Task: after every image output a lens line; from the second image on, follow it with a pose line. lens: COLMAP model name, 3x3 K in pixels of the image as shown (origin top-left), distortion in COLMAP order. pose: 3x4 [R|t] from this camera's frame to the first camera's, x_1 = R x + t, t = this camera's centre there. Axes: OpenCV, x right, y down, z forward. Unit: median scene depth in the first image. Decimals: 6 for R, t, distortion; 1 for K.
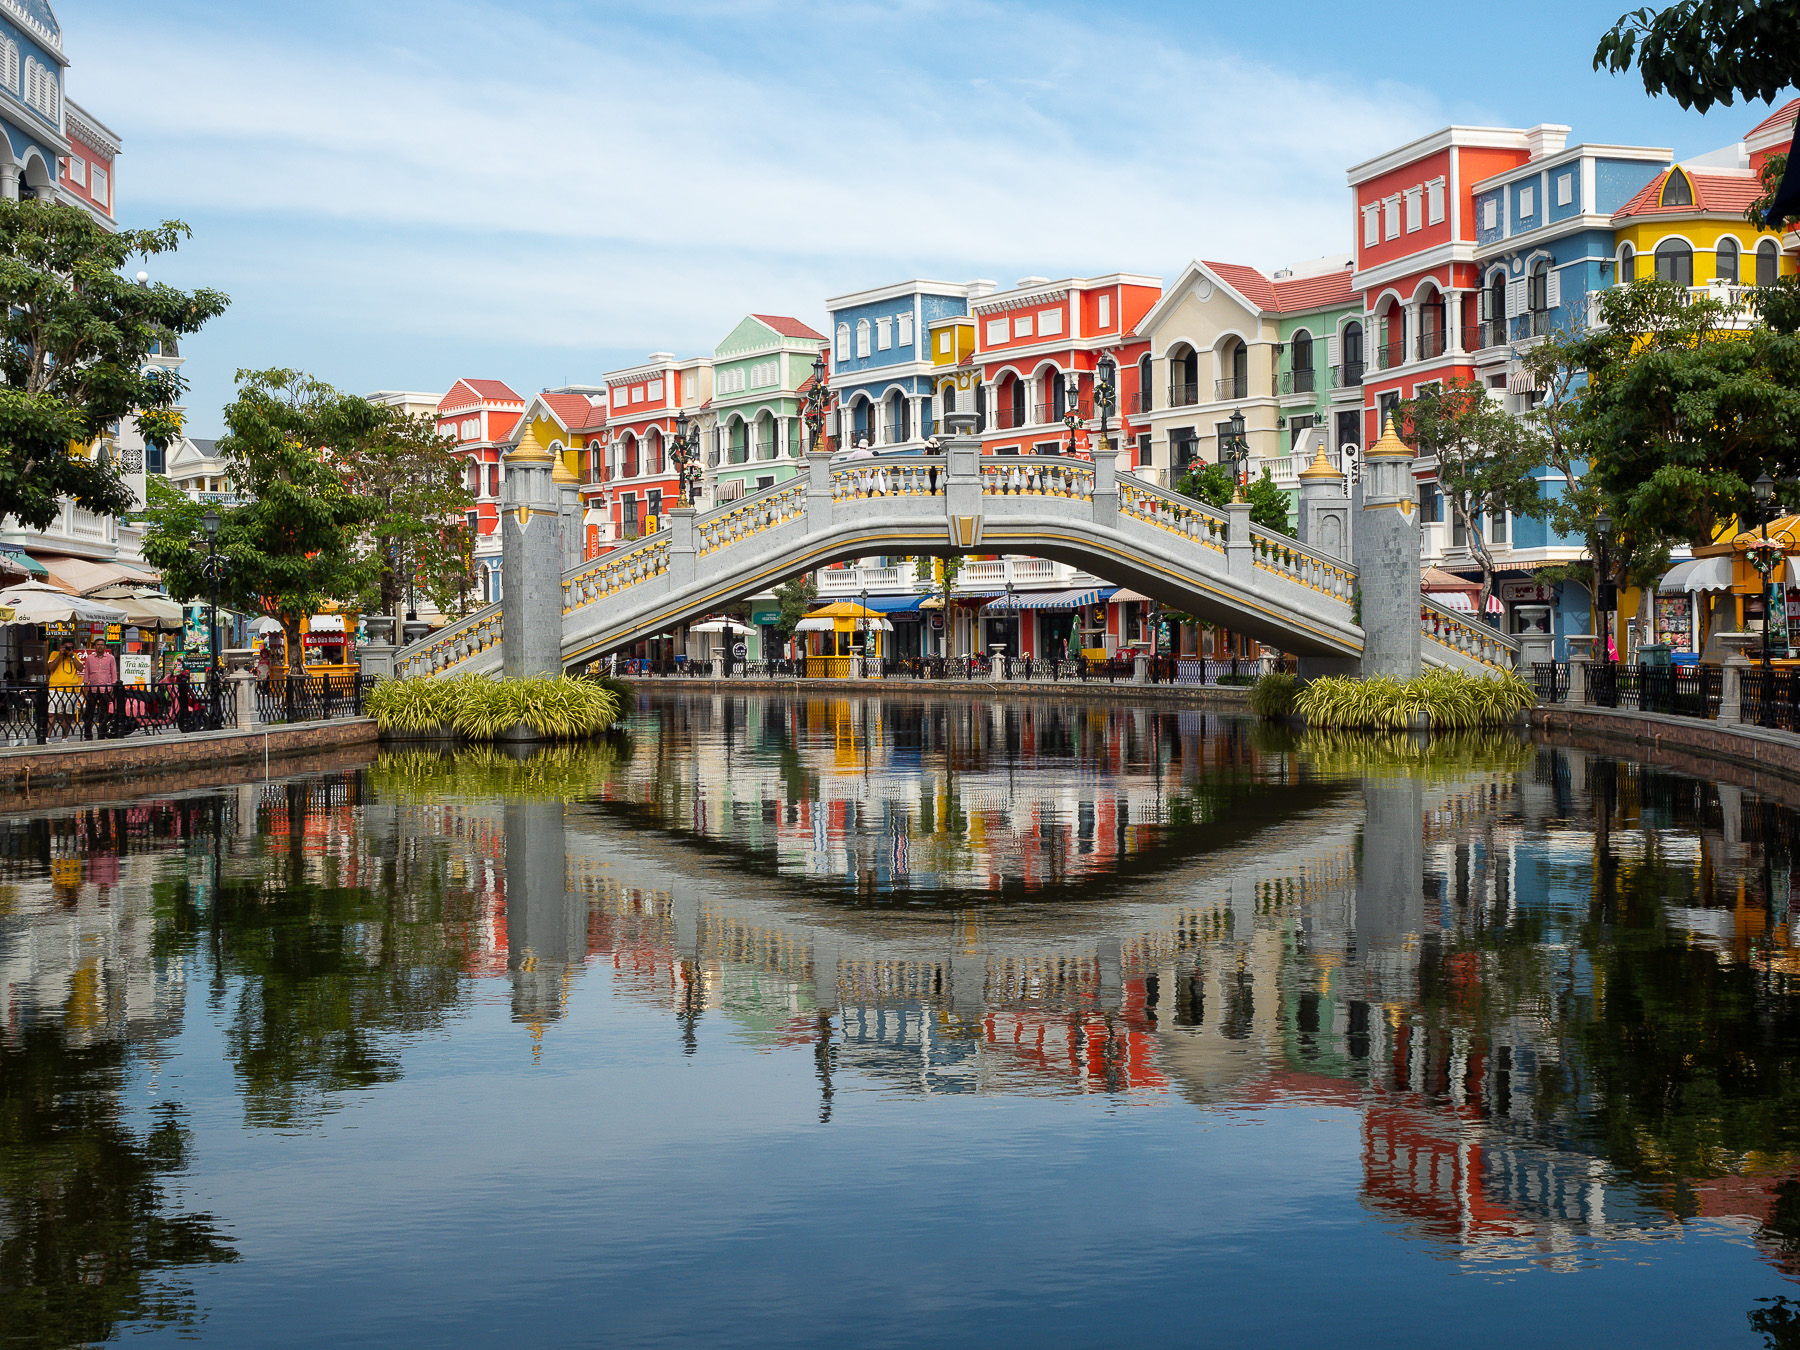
lens RADIAL K [[2310.0, 0, 899.4], [0, 2310.0, 674.9], [0, 0, 1]] dist [0.024179, 0.000000]
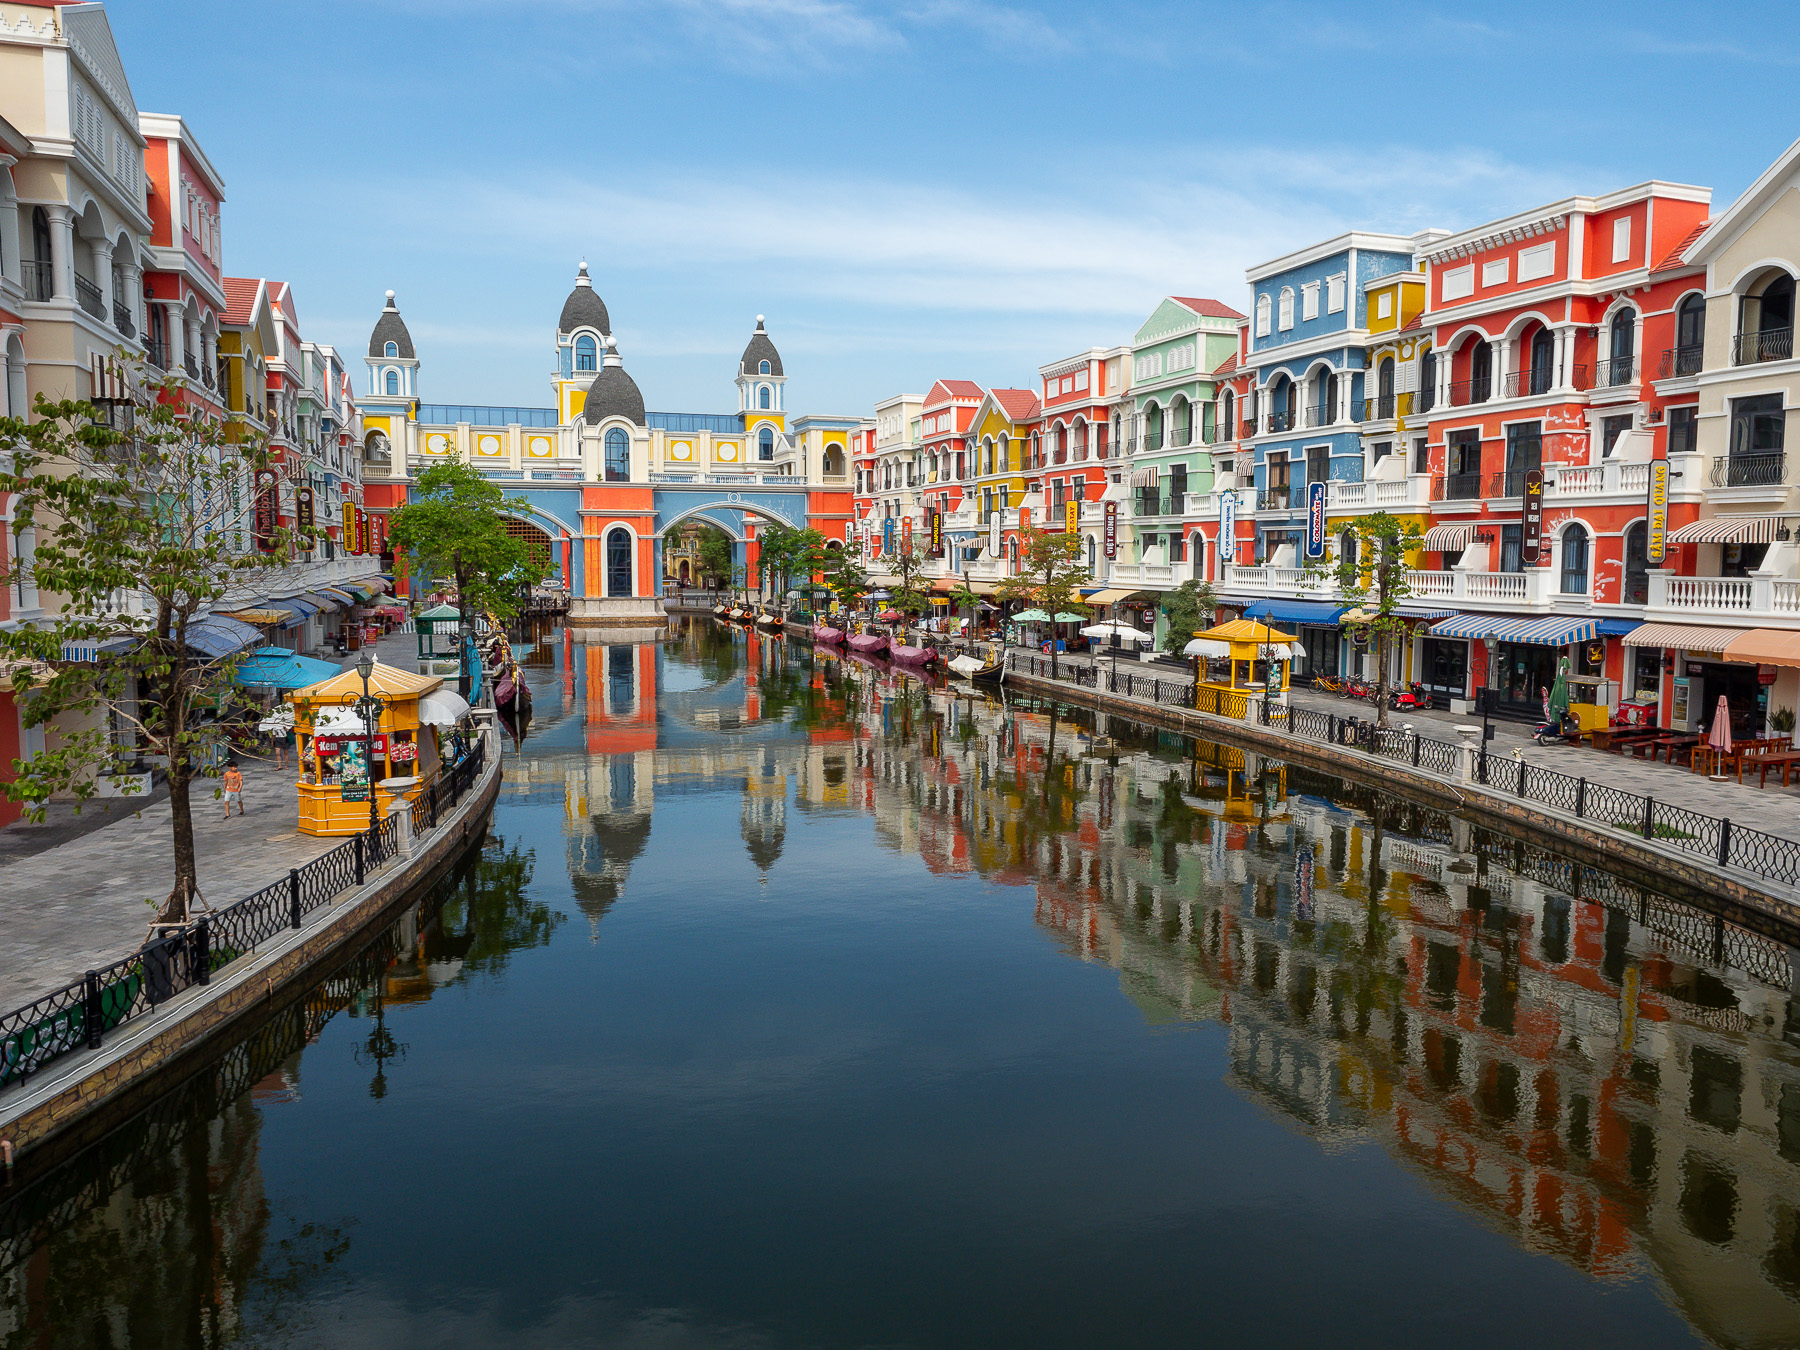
lens RADIAL K [[1306.1, 0, 905.2], [0, 1306.1, 680.2], [0, 0, 1]] dist [-0.010647, -0.004403]
pose [[0.953991, 0.041576, -0.296937, -0.000398], [-0.016170, 0.996032, 0.087510, -0.045218], [0.299398, -0.078682, 0.950879, 0.476029]]
